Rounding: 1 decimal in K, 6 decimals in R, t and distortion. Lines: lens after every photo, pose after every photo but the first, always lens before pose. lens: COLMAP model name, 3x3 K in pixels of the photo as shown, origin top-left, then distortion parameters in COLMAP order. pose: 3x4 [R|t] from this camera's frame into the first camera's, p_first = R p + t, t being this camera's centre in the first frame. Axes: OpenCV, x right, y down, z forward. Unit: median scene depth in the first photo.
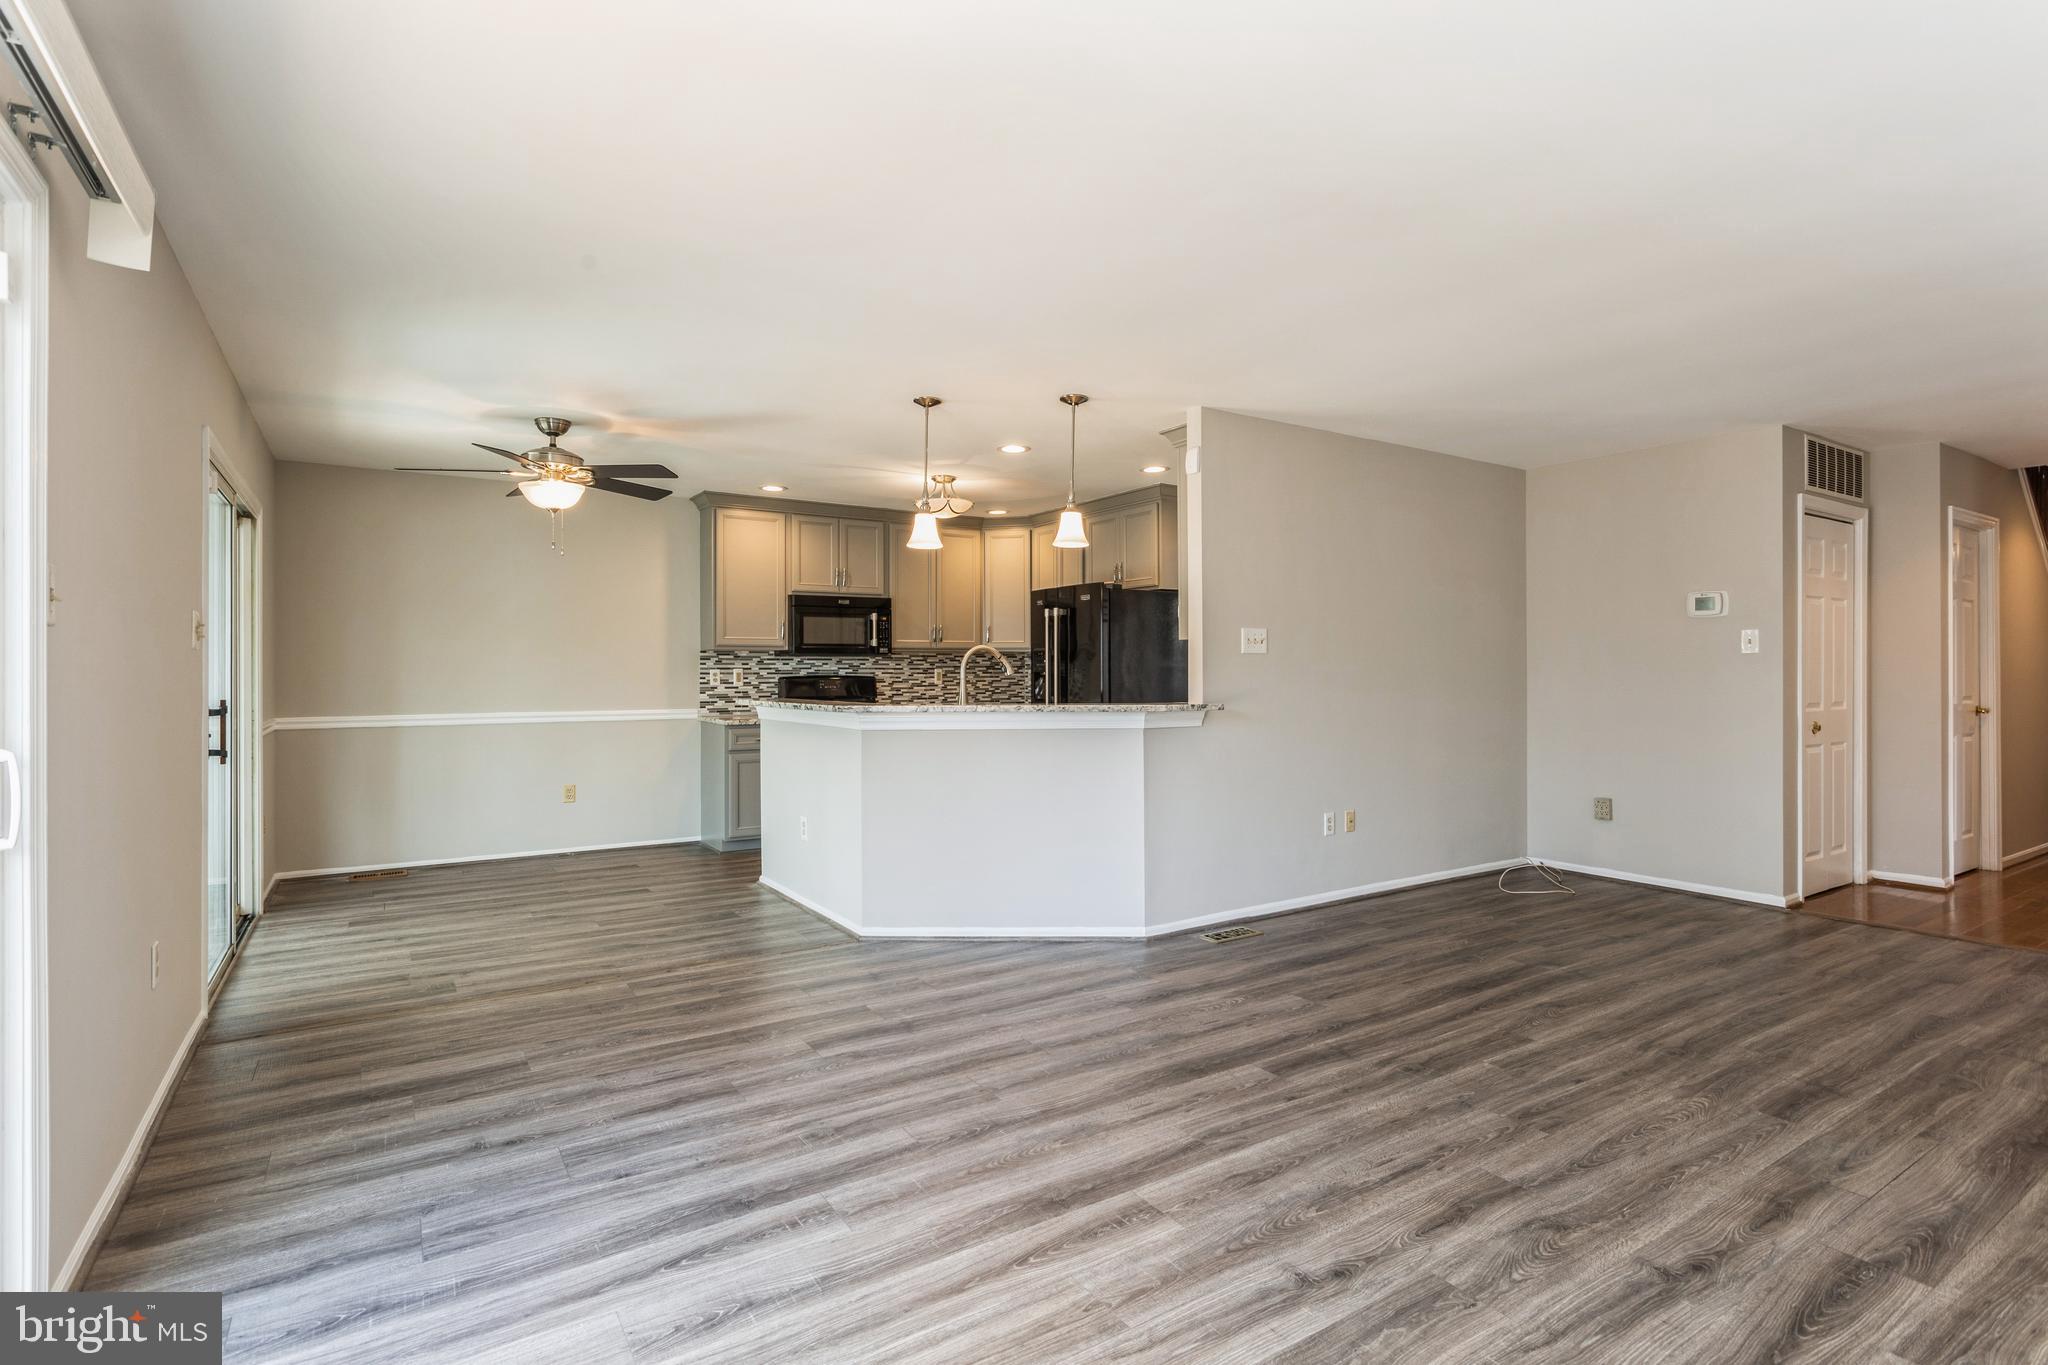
lens RADIAL K [[982.3, 0, 1039.1], [0, 982.3, 685.6], [0, 0, 1]] dist [-0.001584, 0.000580]
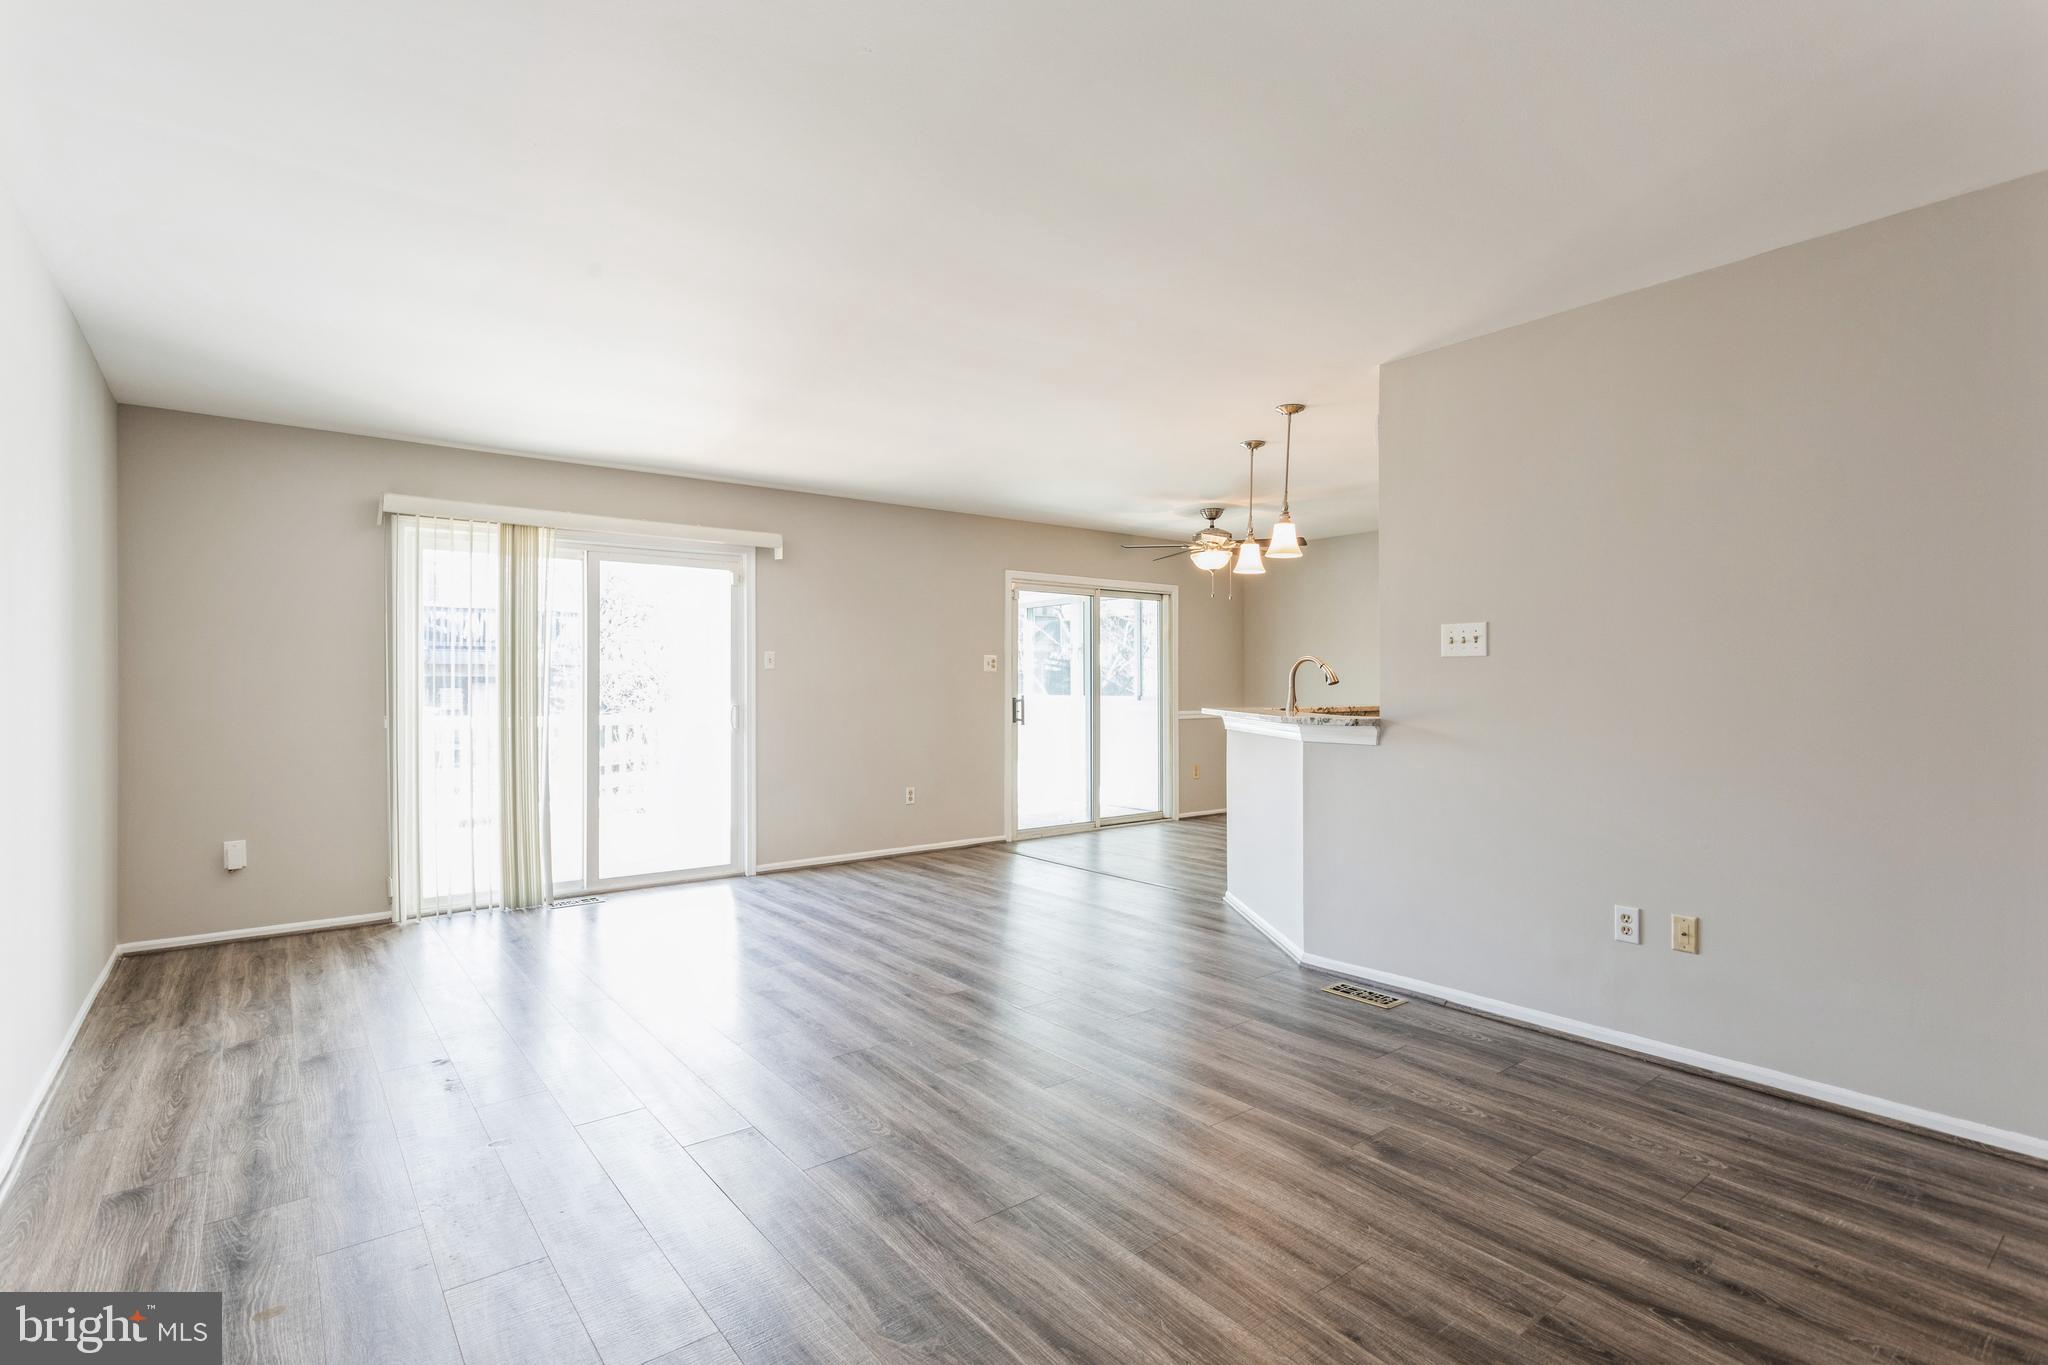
lens RADIAL K [[982.3, 0, 1039.1], [0, 982.3, 685.6], [0, 0, 1]] dist [-0.001584, 0.000580]
pose [[0.090552, 0.005738, -0.995875, 1.043891], [-0.009419, 0.999944, 0.004905, -0.012070], [0.995847, 0.008936, 0.090601, 0.673943]]
